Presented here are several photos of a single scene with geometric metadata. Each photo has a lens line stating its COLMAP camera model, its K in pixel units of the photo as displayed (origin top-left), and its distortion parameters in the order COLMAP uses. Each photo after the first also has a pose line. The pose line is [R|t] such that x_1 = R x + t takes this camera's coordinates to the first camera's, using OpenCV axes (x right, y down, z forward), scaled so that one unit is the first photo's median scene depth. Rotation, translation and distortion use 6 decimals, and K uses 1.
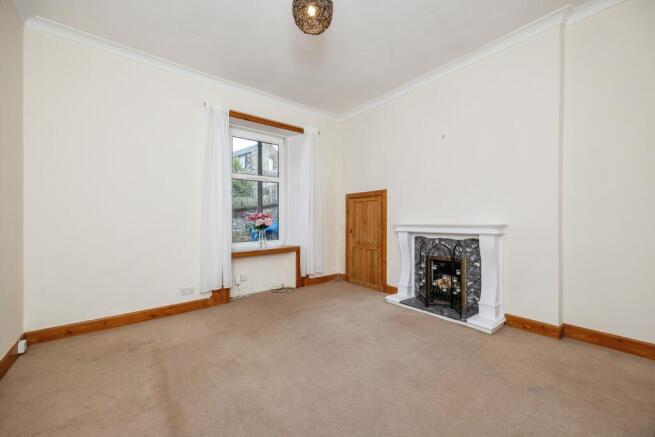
lens RADIAL K [[260.5, 0, 326.1], [0, 260.5, 217.1], [0, 0, 1]] dist [-0.000332, 0.000120]
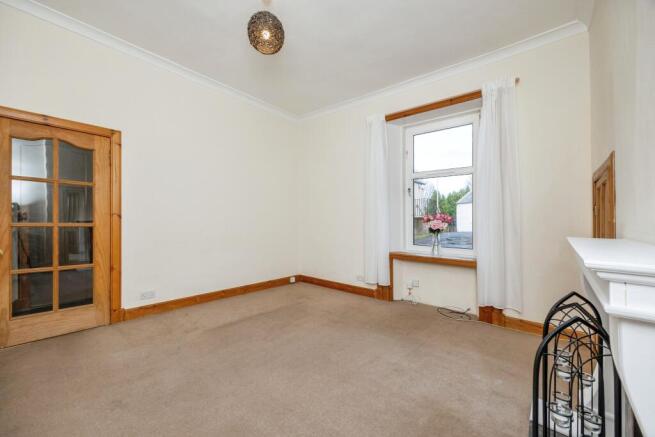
lens RADIAL K [[260.5, 0, 331.4], [0, 260.5, 219.2], [0, 0, 1]] dist [-0.000332, 0.000120]
pose [[0.205547, 0.007571, -0.978618, 0.573870], [-0.010845, 0.999926, 0.005457, 0.000757], [0.978587, 0.009492, 0.205614, 0.543902]]
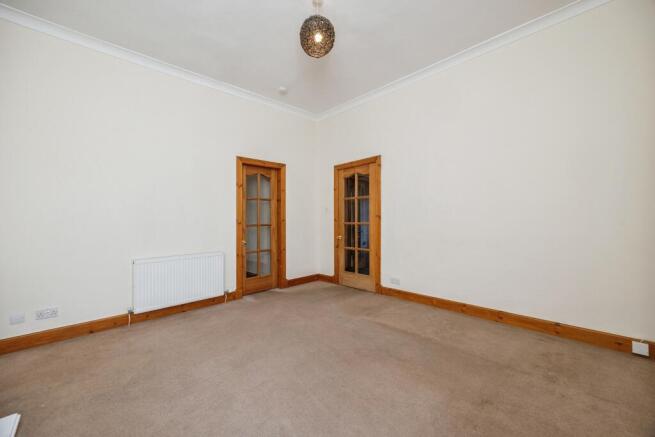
lens RADIAL K [[260.5, 0, 326.1], [0, 260.5, 222.7], [0, 0, 1]] dist [-0.000332, 0.000120]
pose [[-0.994187, 0.020596, -0.105681, 0.019038], [0.019926, 0.999774, 0.007390, 0.012424], [0.105810, 0.005241, -0.994373, 1.124963]]
